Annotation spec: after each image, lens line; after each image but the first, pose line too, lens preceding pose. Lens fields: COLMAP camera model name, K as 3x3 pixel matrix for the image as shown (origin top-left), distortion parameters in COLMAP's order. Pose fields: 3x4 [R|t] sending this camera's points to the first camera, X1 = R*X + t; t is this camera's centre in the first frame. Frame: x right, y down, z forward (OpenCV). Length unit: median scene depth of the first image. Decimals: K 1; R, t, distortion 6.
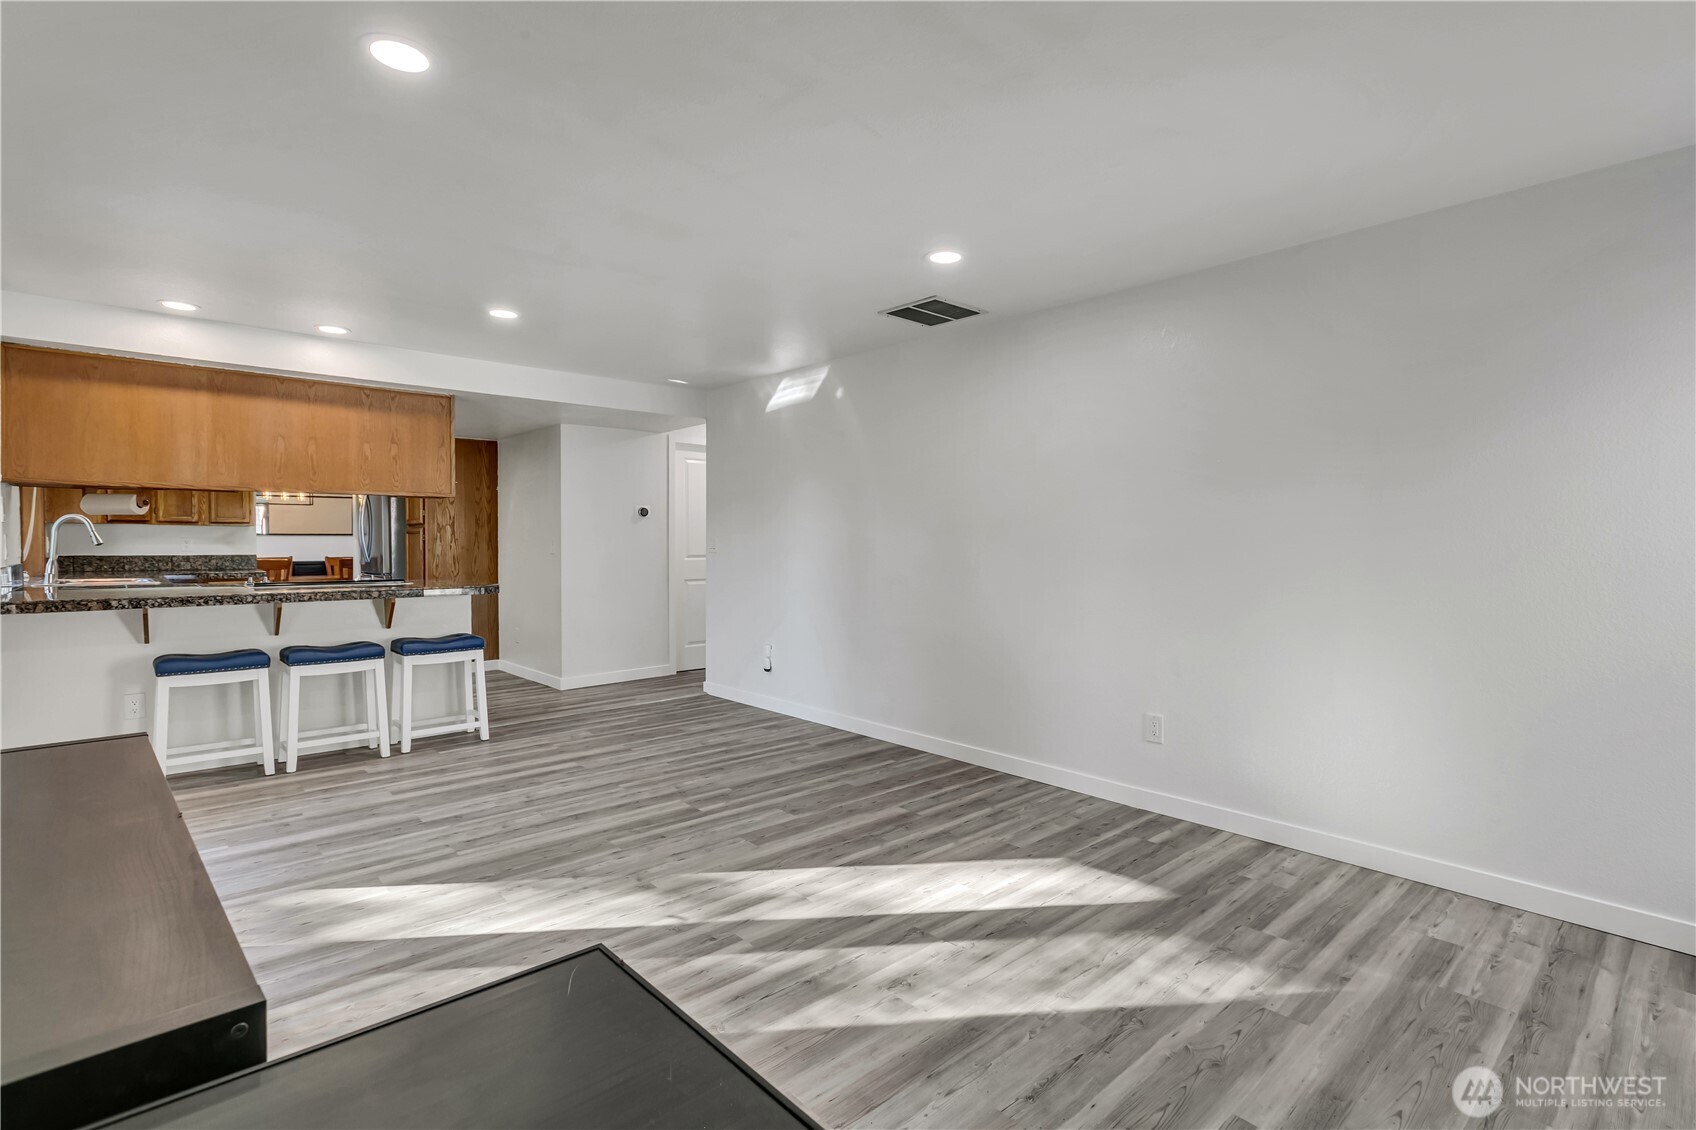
lens RADIAL K [[802.9, 0, 871.2], [0, 802.9, 553.2], [0, 0, 1]] dist [-0.002167, -0.001404]
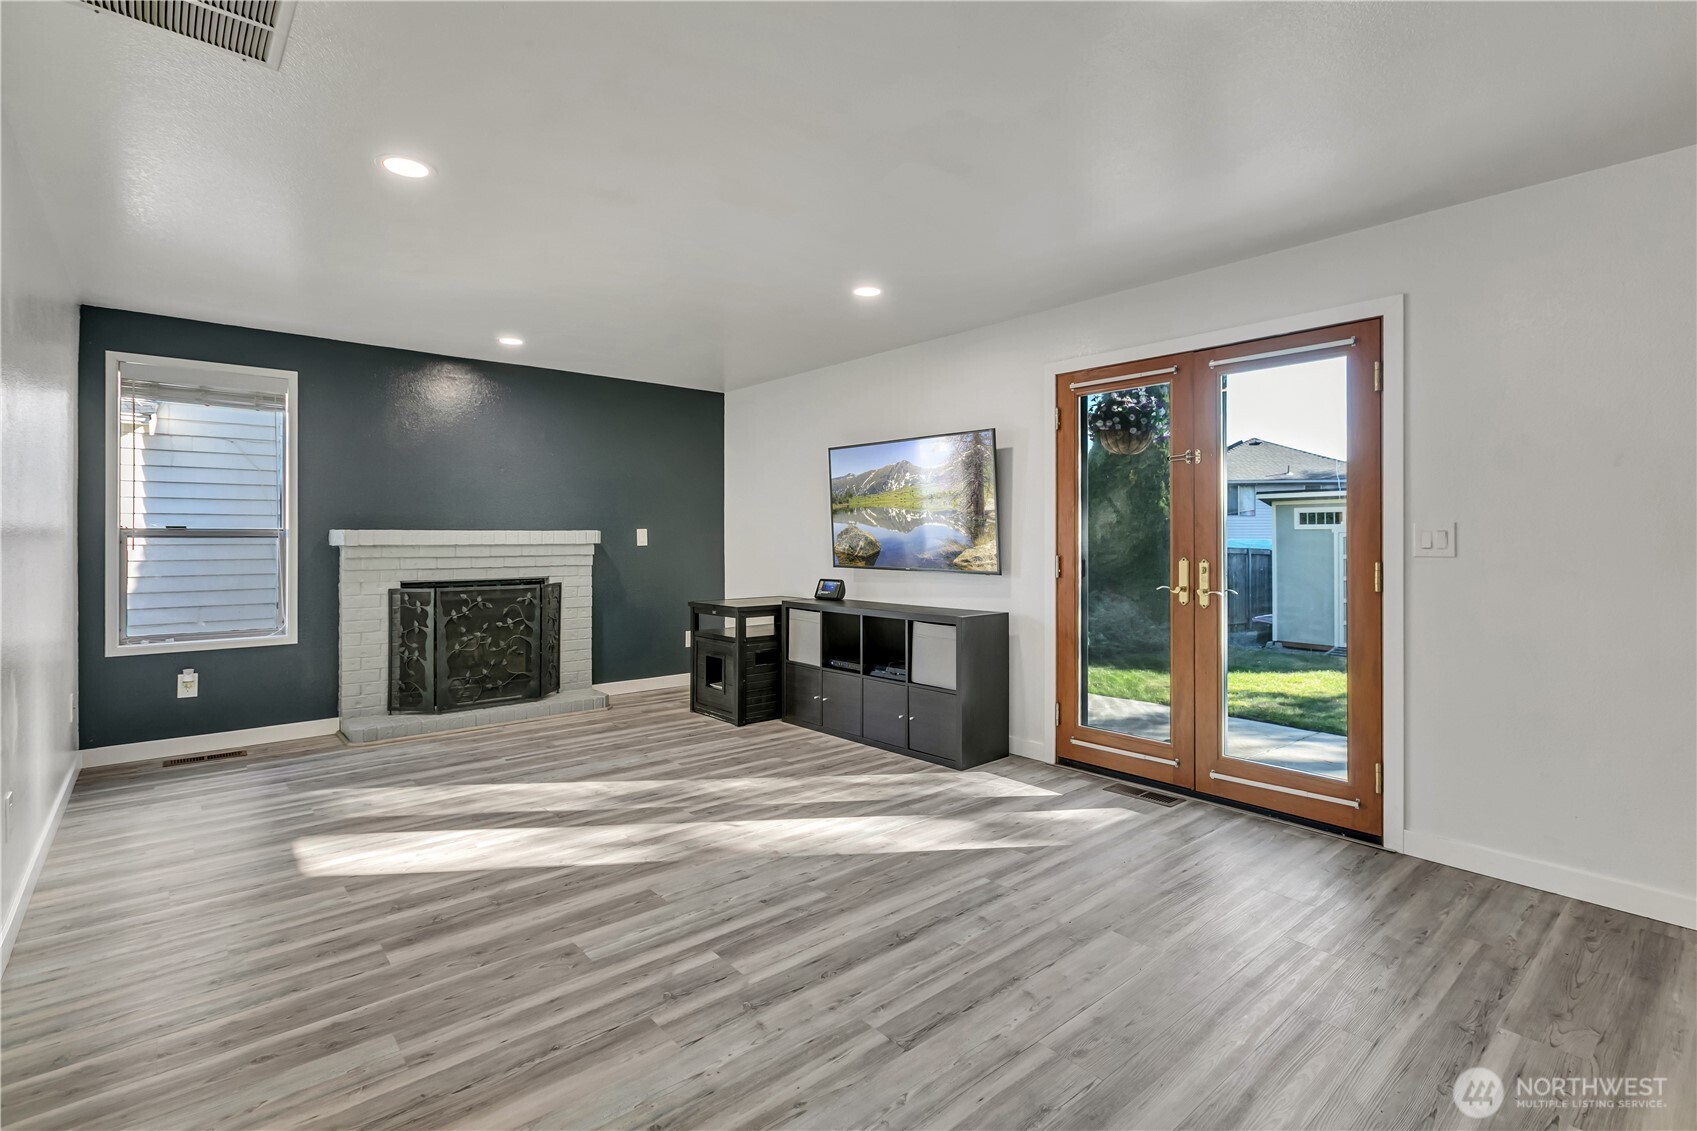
lens RADIAL K [[803.4, 0, 866.2], [0, 803.4, 542.7], [0, 0, 1]] dist [-0.002167, -0.001404]
pose [[-0.999457, -0.004834, 0.032597, -0.344798], [-0.004187, 0.999794, 0.019872, -0.014137], [-0.032687, 0.019725, -0.999271, 1.596047]]
